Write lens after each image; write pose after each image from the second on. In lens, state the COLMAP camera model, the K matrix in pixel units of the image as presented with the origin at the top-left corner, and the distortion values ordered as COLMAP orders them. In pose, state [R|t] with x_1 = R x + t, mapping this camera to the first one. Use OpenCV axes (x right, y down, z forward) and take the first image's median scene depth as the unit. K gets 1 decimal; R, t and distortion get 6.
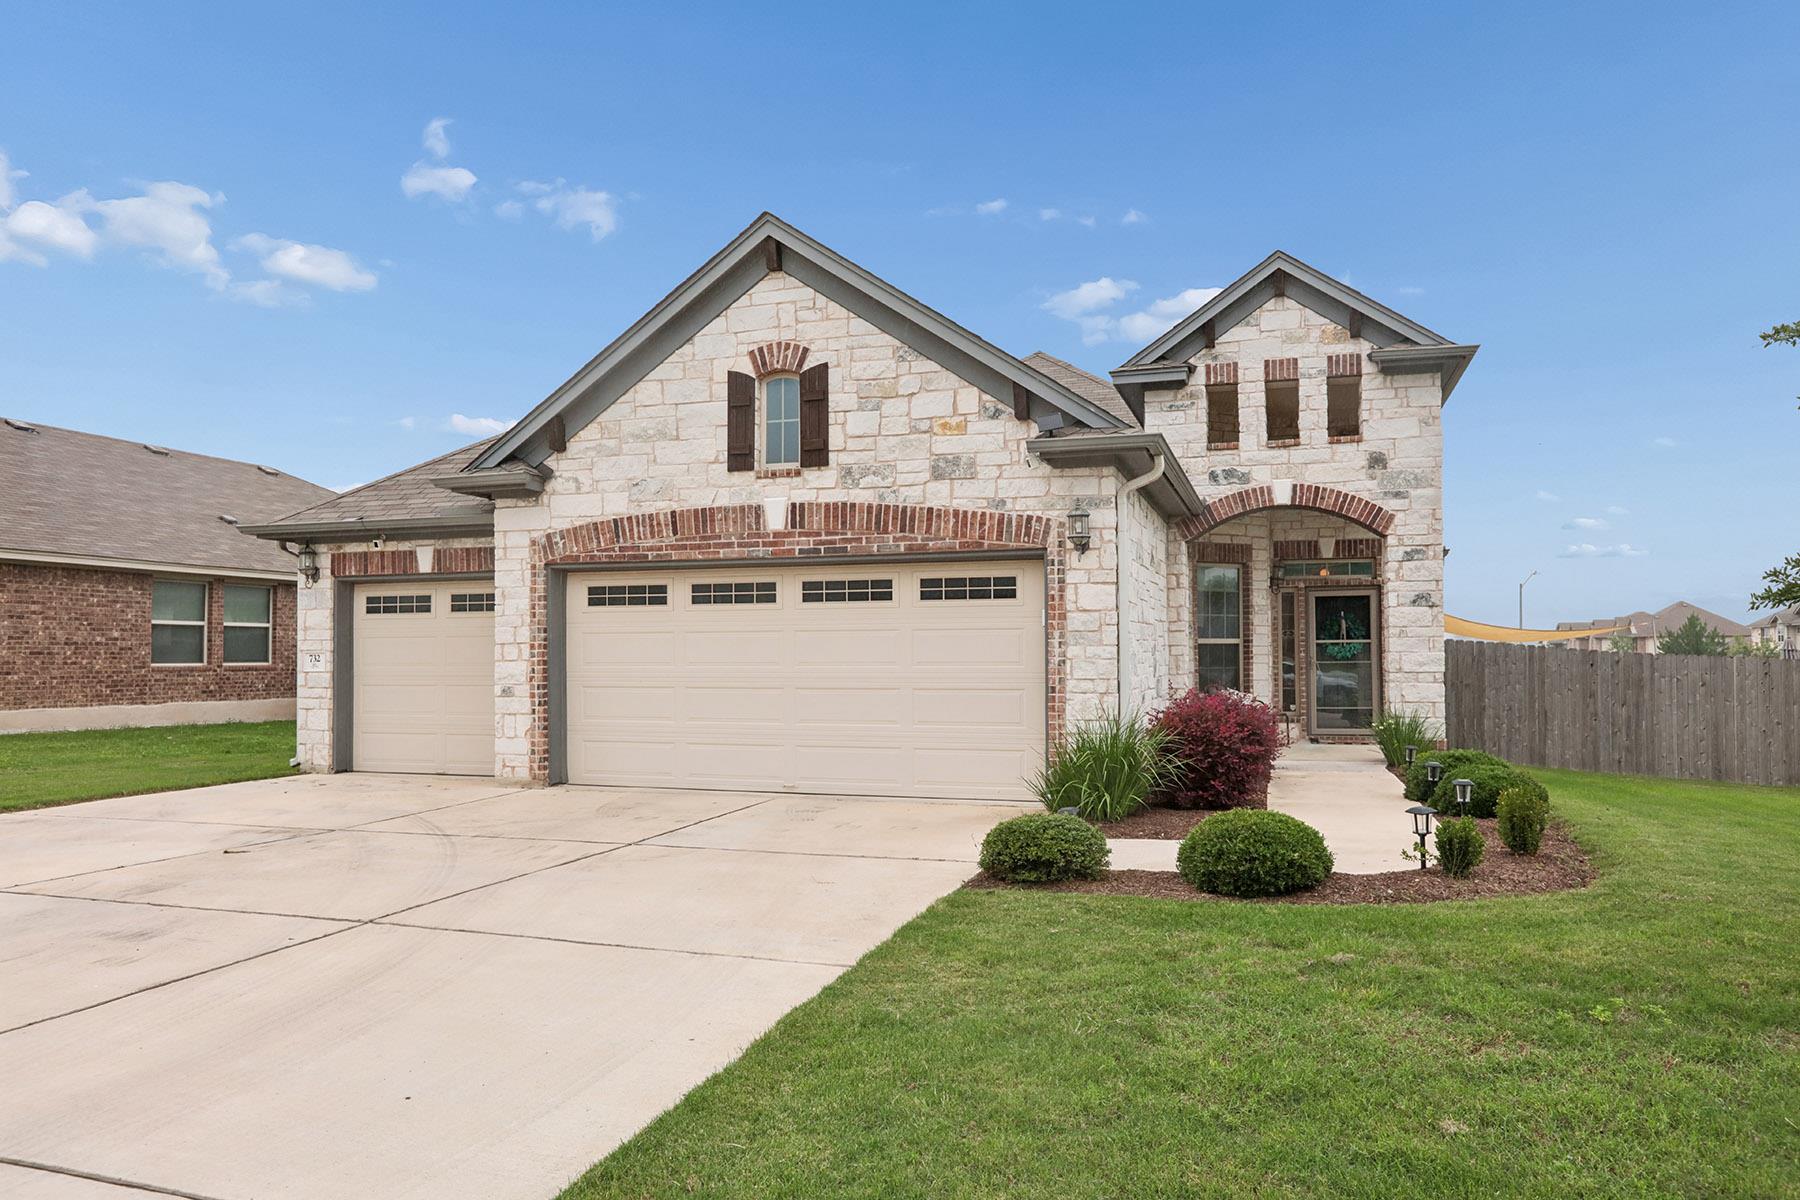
lens RADIAL K [[1236.1, 0, 903.8], [0, 1236.1, 632.8], [0, 0, 1]] dist [-0.037580, 0.059849]
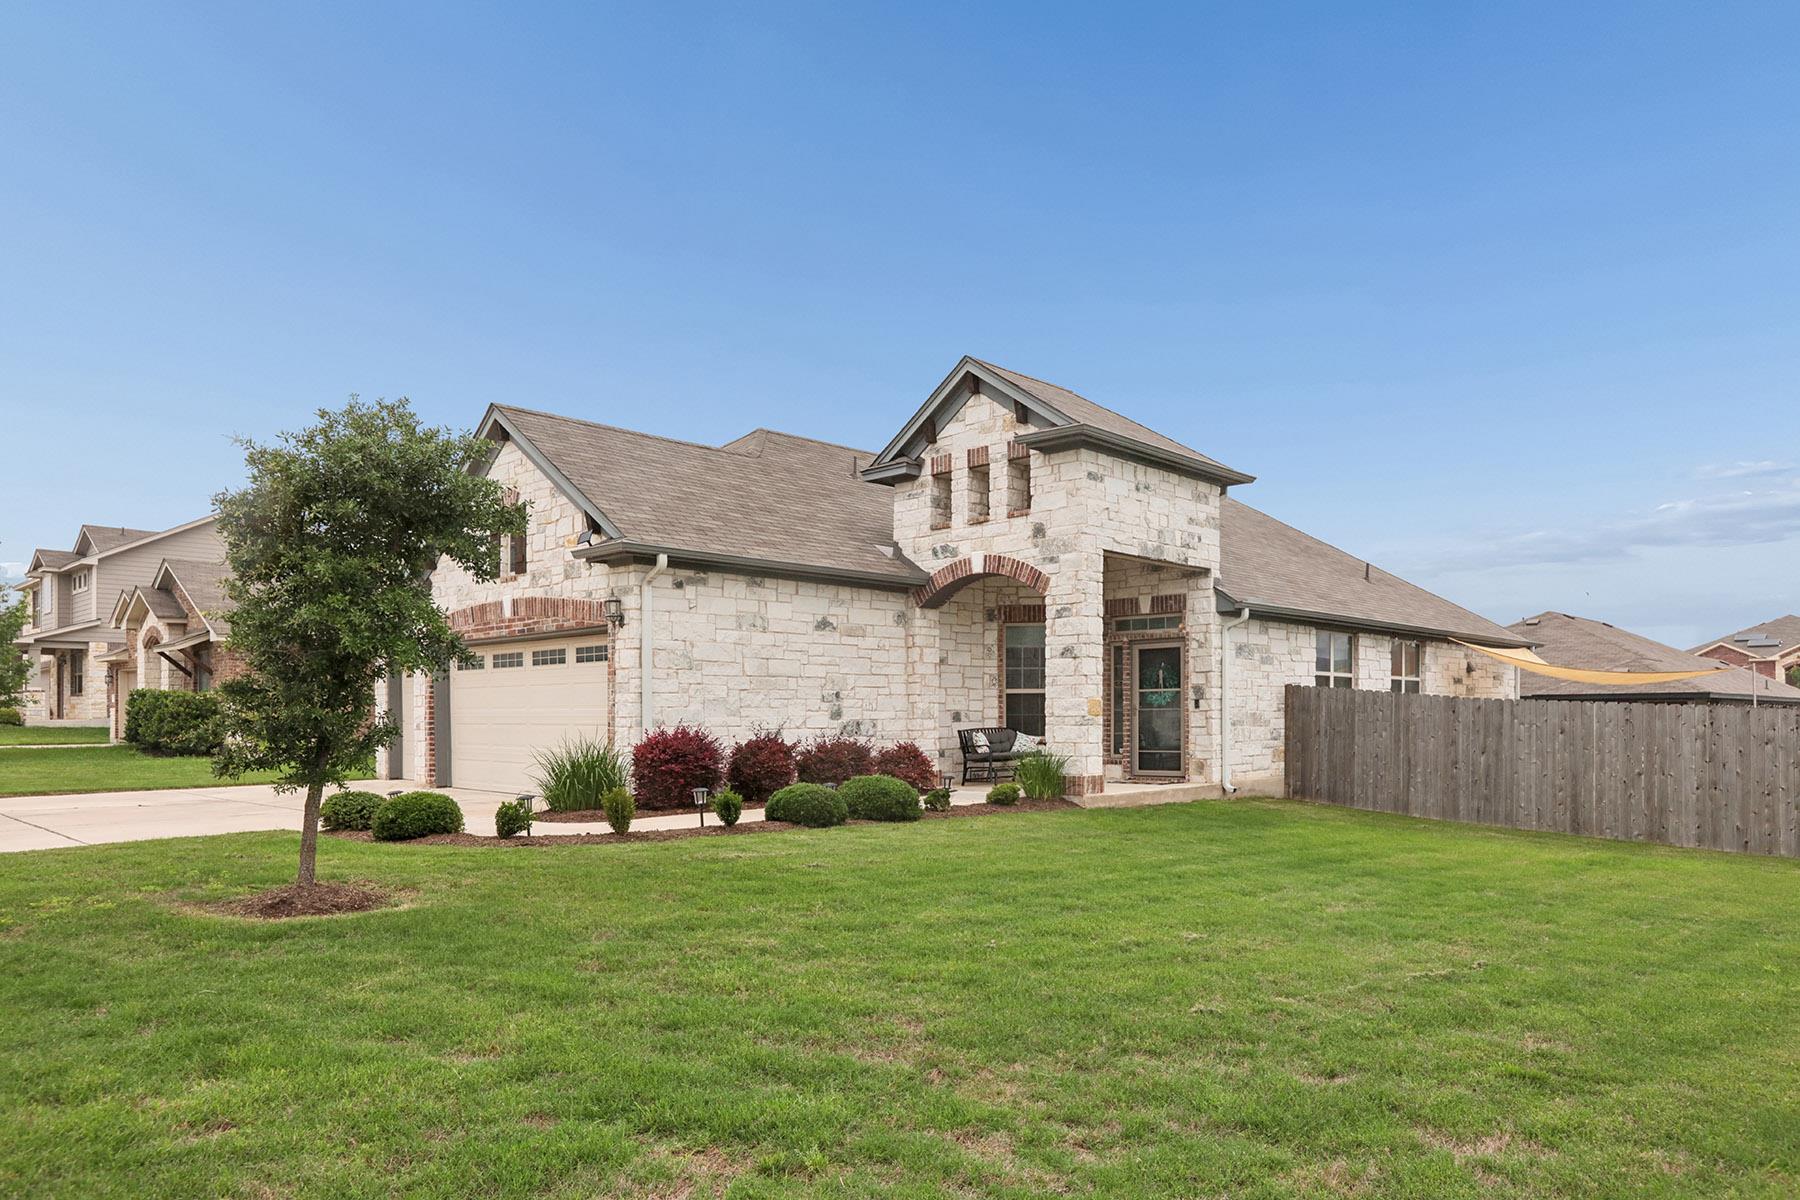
lens RADIAL K [[1196.6, 0, 899.8], [0, 1196.6, 737.1], [0, 0, 1]] dist [-0.008858, -0.001169]
pose [[0.894821, 0.006117, -0.446382, 0.741092], [0.010212, 0.999364, 0.034166, 0.011878], [0.446307, -0.035131, 0.894190, -0.055083]]
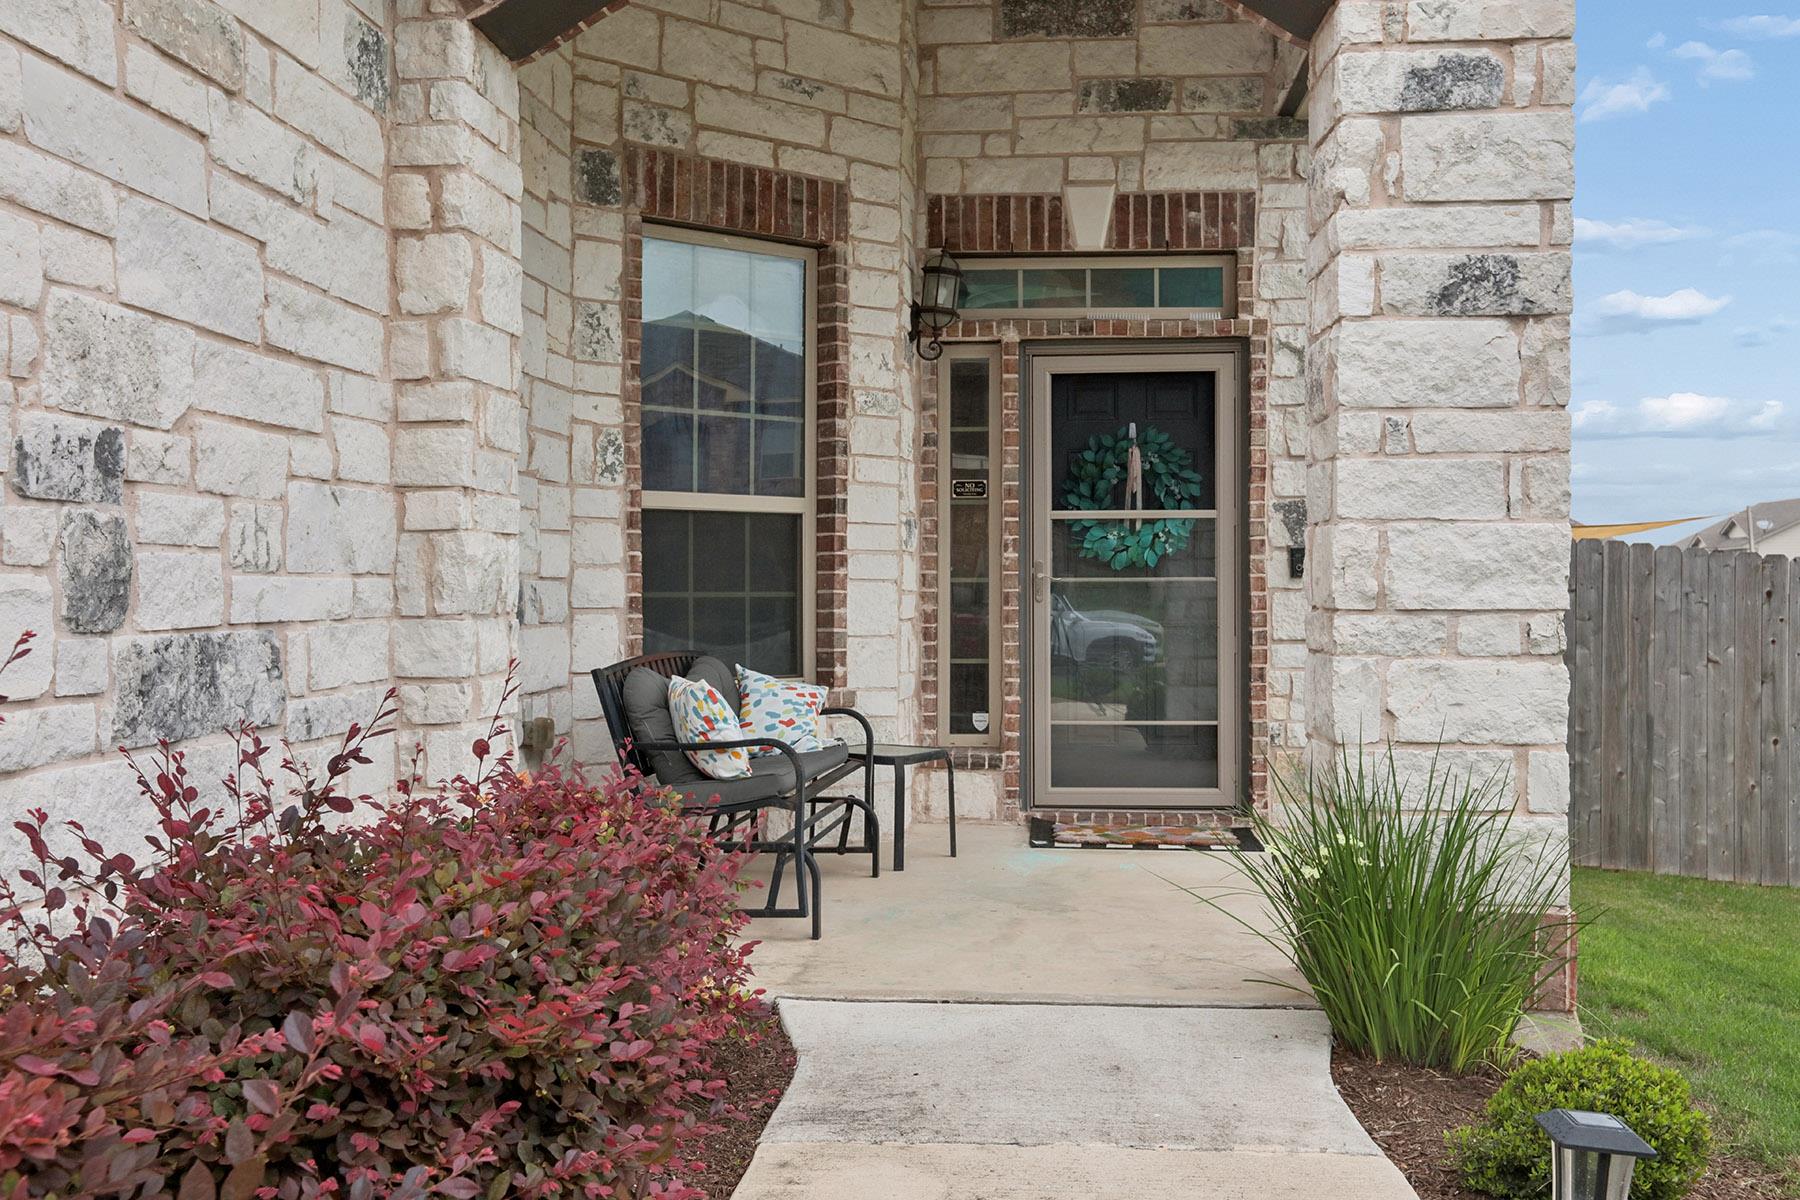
lens RADIAL K [[1732.3, 0, 900.0], [0, 1732.3, 600.0], [0, 0, 1]] dist [0.009824, 0.006835]
pose [[0.977048, 0.005454, 0.212950, 0.240051], [-0.010715, 0.999665, 0.023562, 0.022740], [-0.212750, -0.025303, 0.976779, 0.681217]]
